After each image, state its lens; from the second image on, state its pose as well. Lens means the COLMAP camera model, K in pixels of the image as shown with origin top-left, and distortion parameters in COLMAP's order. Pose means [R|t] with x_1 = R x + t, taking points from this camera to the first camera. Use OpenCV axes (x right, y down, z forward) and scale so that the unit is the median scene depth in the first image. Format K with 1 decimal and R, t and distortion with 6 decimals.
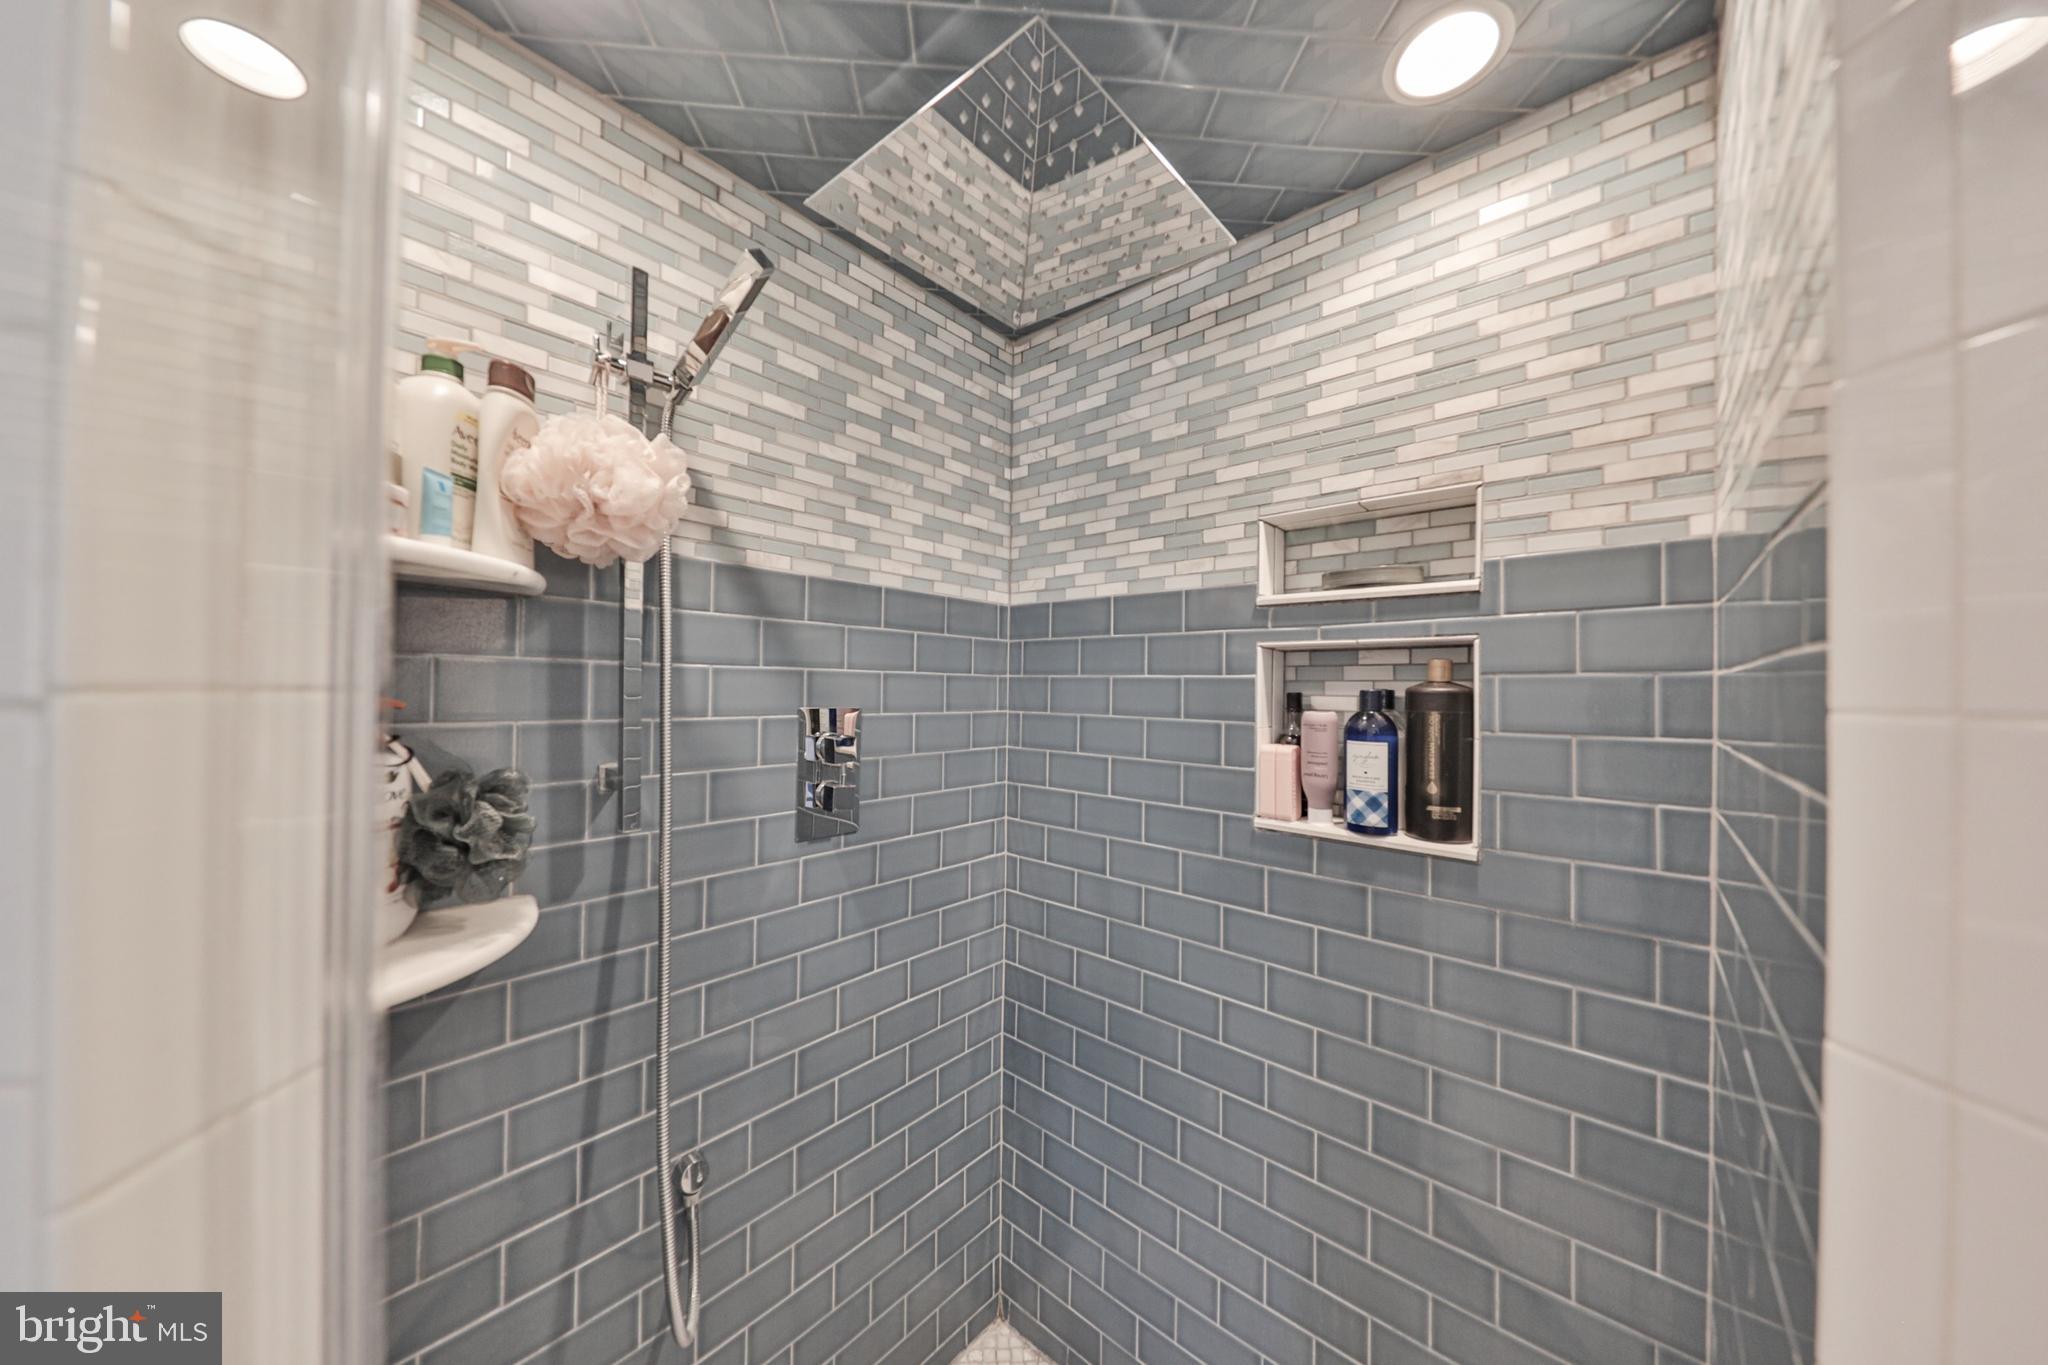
lens RADIAL K [[694.8, 0, 1037.9], [0, 694.8, 684.2], [0, 0, 1]] dist [0.009791, -0.003978]
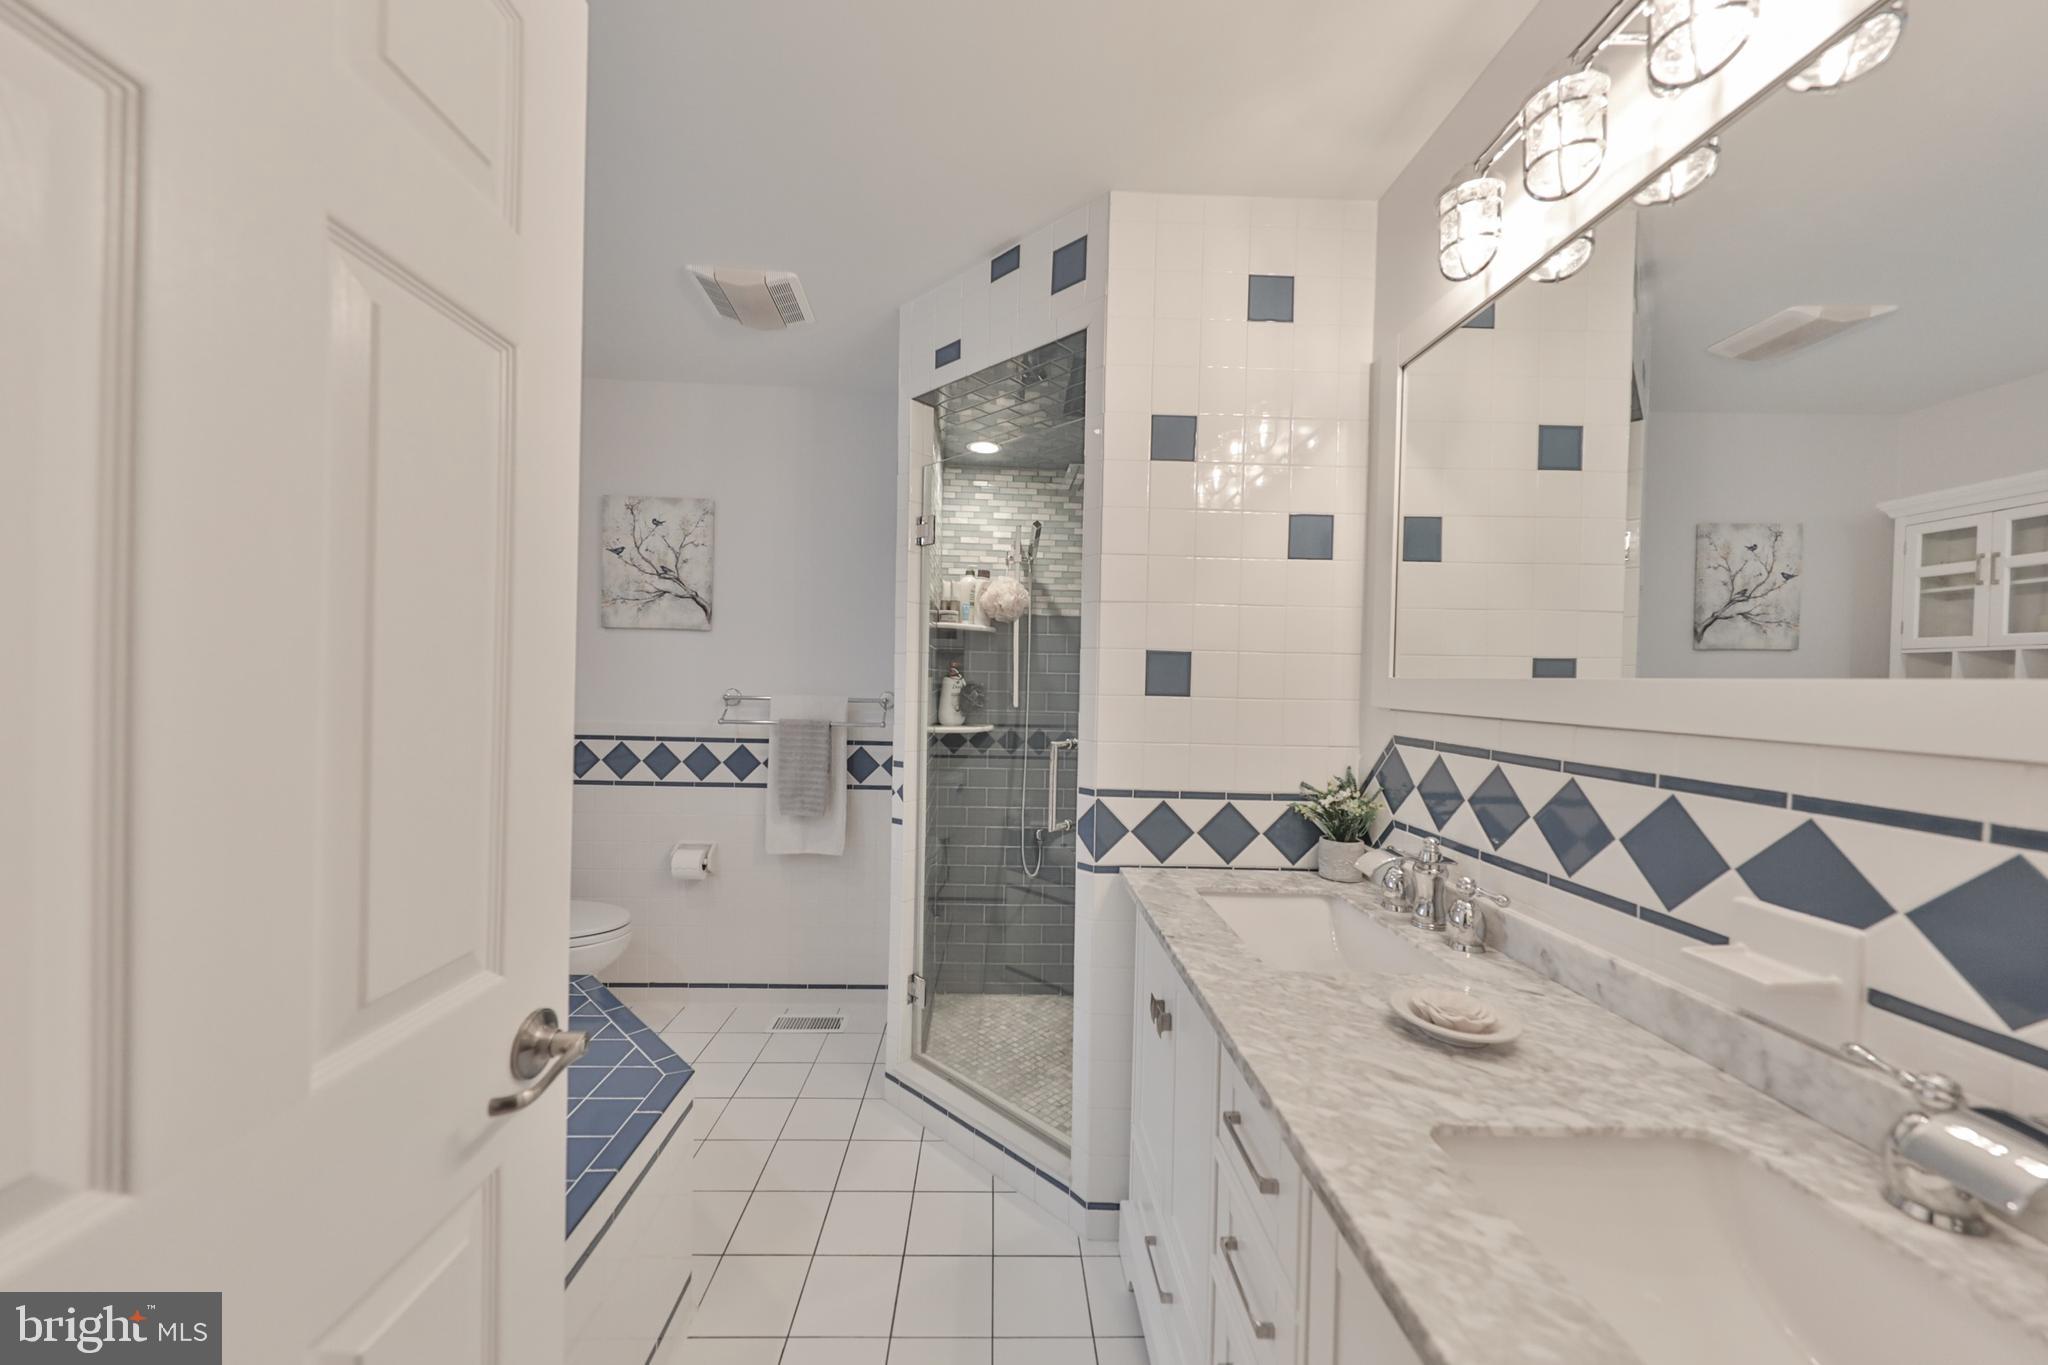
lens RADIAL K [[694.8, 0, 993.4], [0, 694.8, 685.9], [0, 0, 1]] dist [0.009791, -0.003978]
pose [[0.658184, 0.011972, -0.752762, 1.728972], [-0.007663, 0.999928, 0.009203, 0.092786], [0.752819, -0.000289, 0.658228, -1.142315]]
